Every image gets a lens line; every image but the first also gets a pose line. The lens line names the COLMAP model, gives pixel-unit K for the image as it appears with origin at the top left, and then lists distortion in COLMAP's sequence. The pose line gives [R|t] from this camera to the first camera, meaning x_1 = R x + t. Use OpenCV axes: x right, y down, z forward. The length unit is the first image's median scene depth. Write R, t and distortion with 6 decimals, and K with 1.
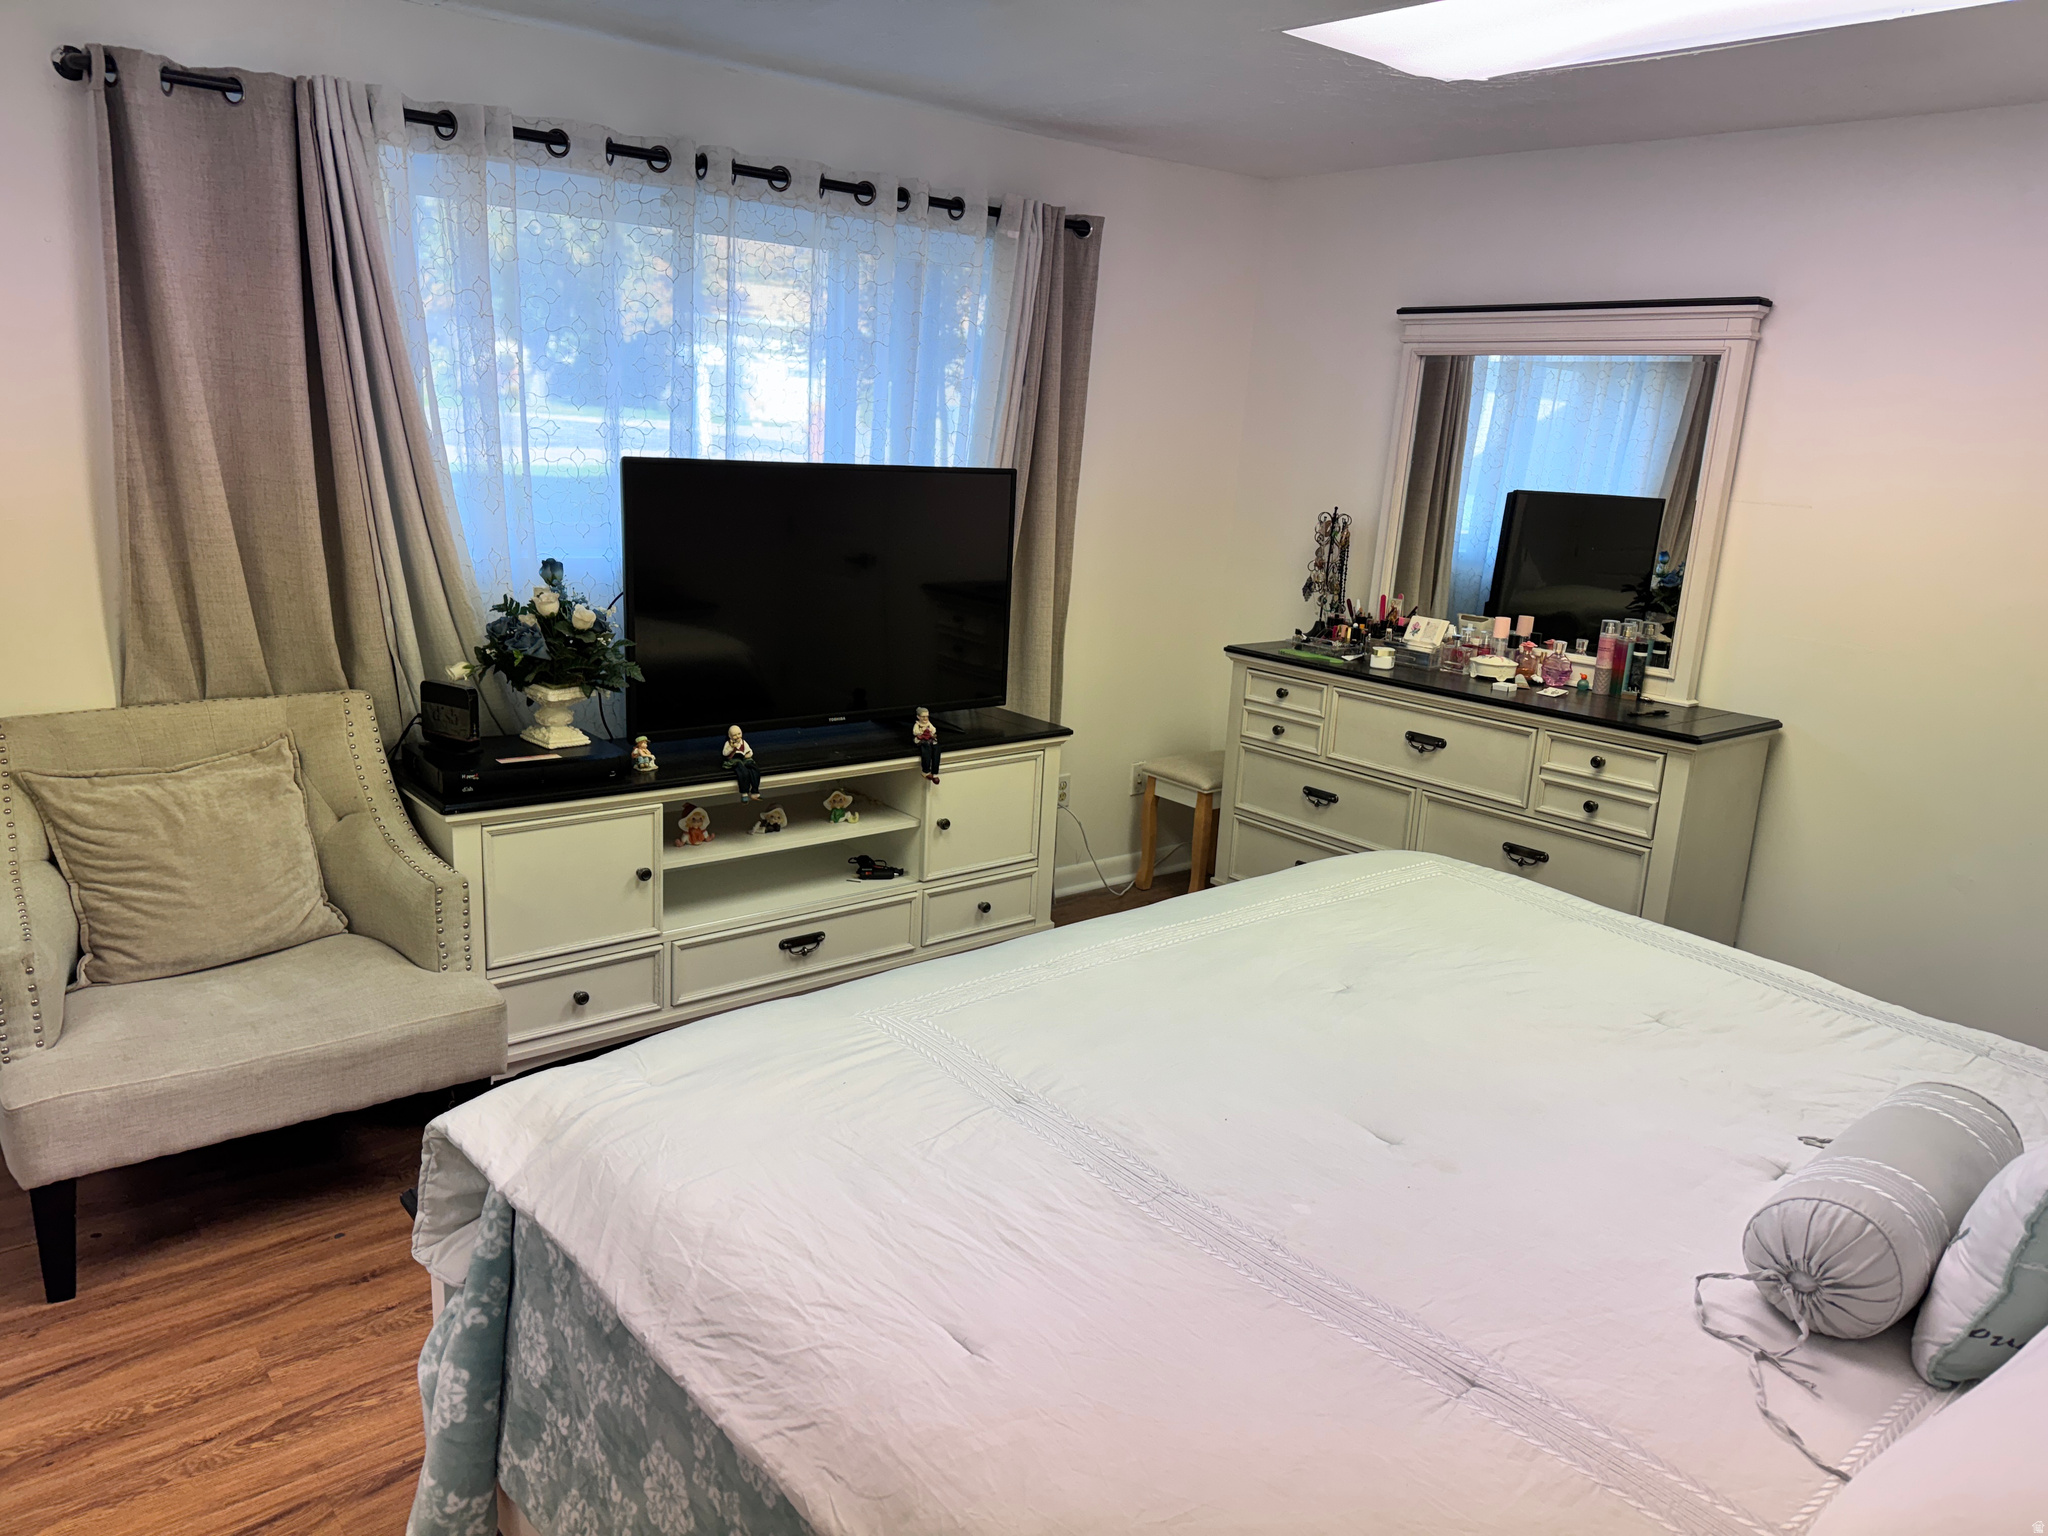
lens RADIAL K [[1433.5, 0, 1017.4], [0, 1433.5, 760.7], [0, 0, 1]] dist [0.103259, -0.116372]
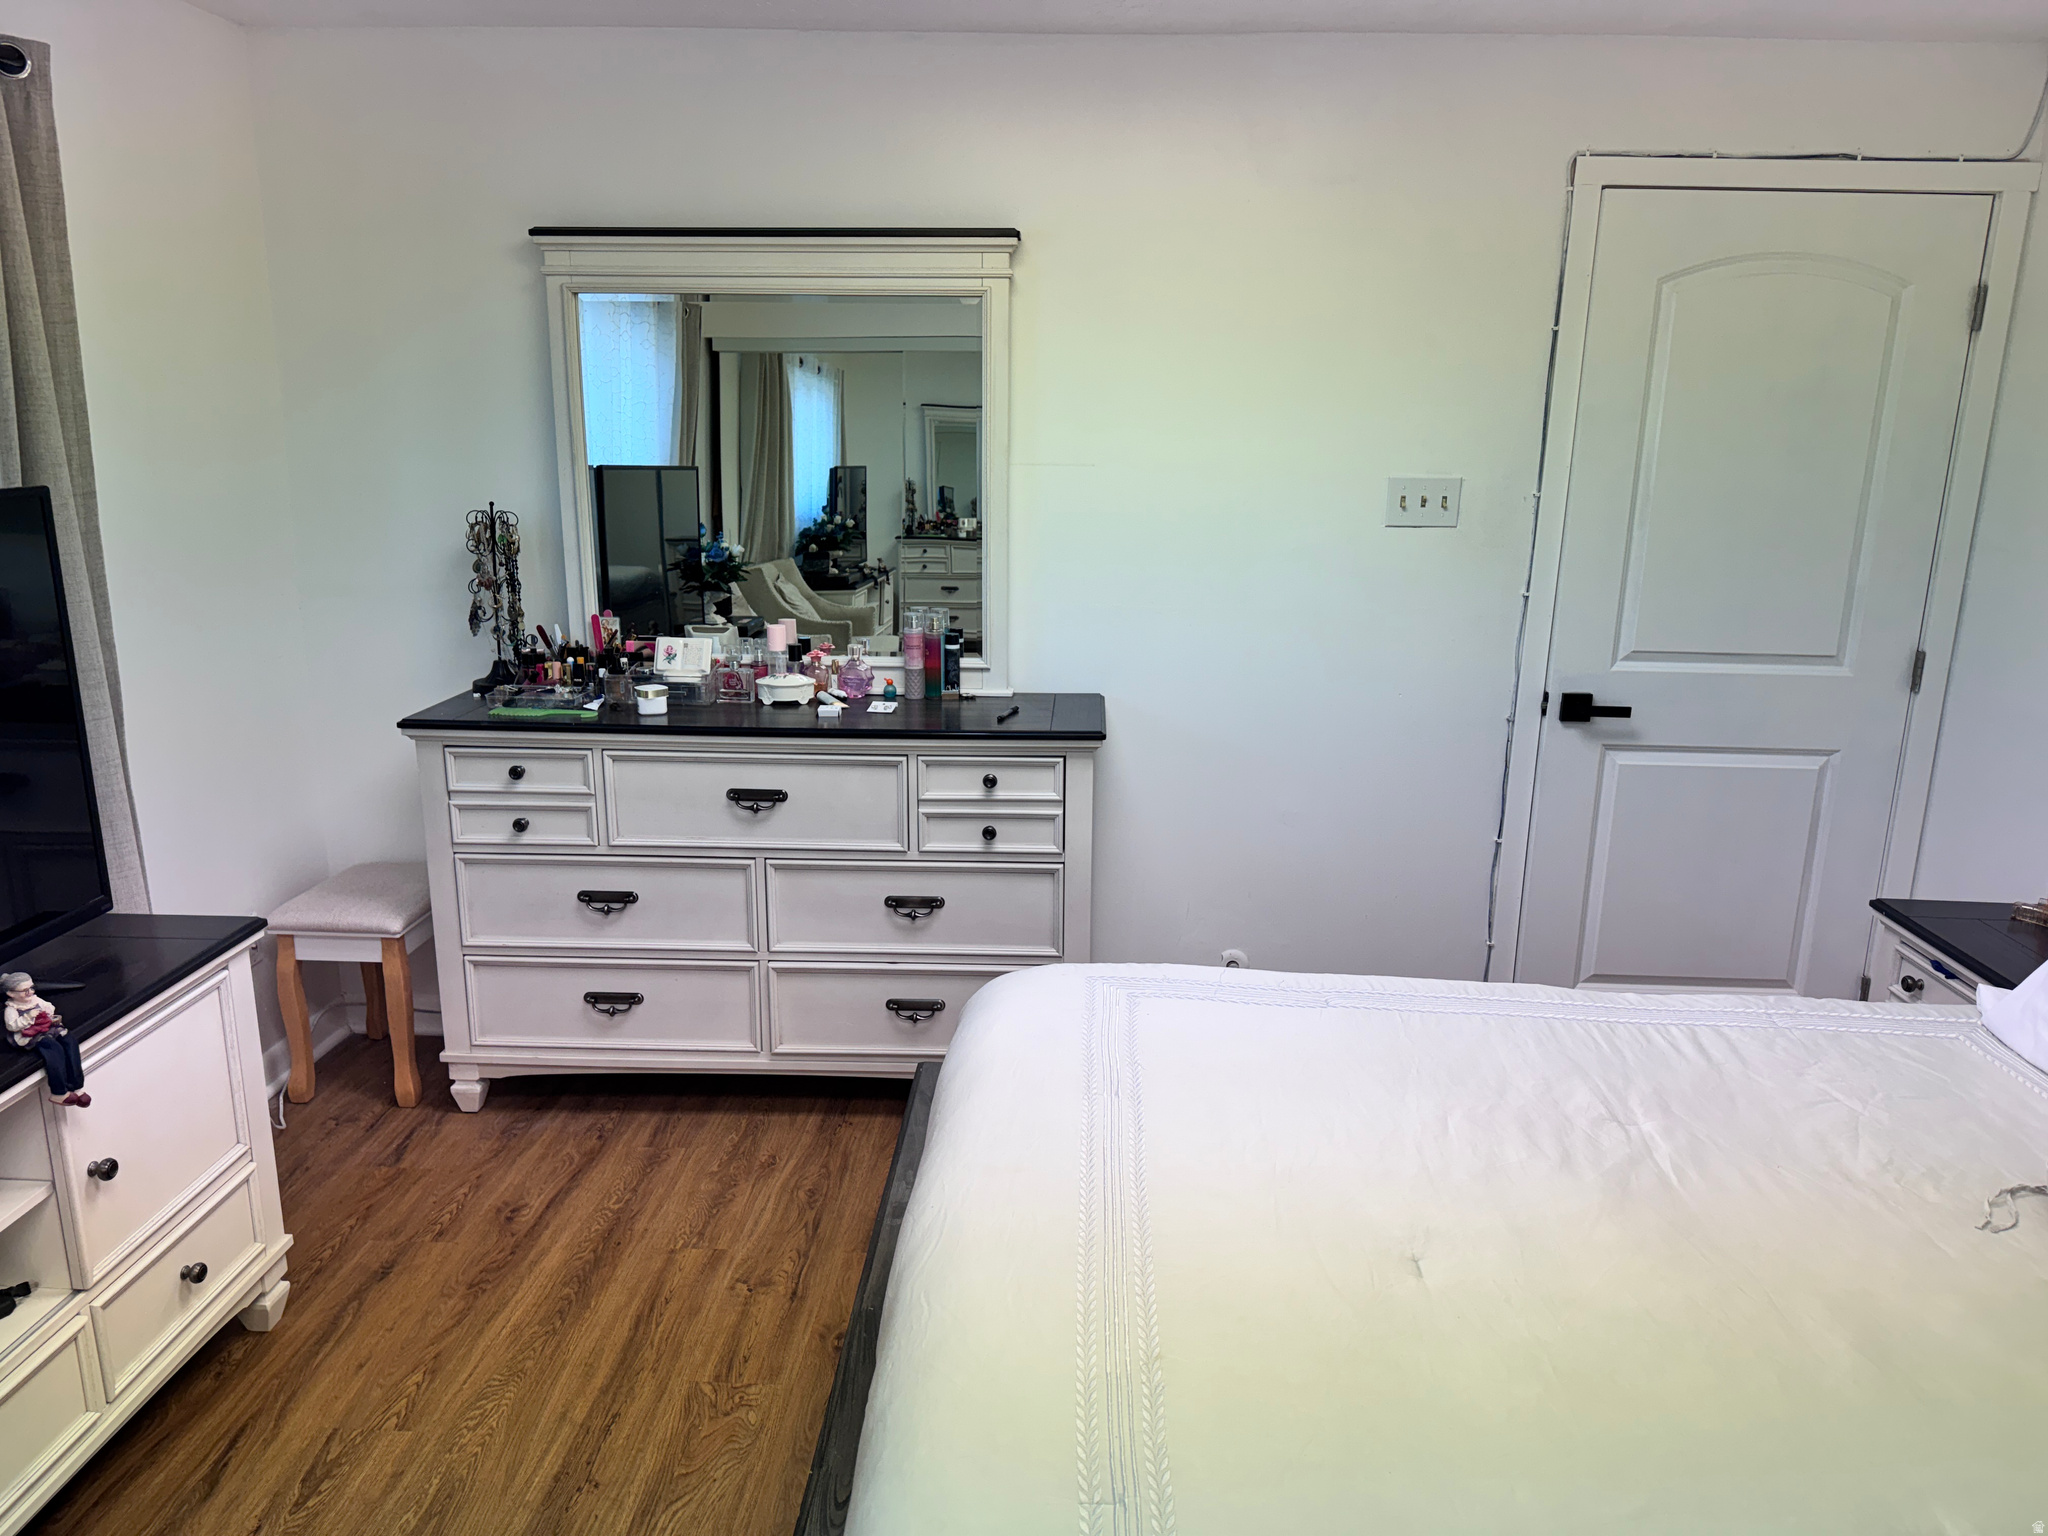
lens RADIAL K [[1433.5, 0, 1017.4], [0, 1433.5, 760.7], [0, 0, 1]] dist [0.103259, -0.116372]
pose [[0.669075, -0.217008, 0.710807, -0.168655], [0.195248, 0.974150, 0.113621, -0.093127], [-0.717089, 0.062763, 0.694150, 0.361786]]
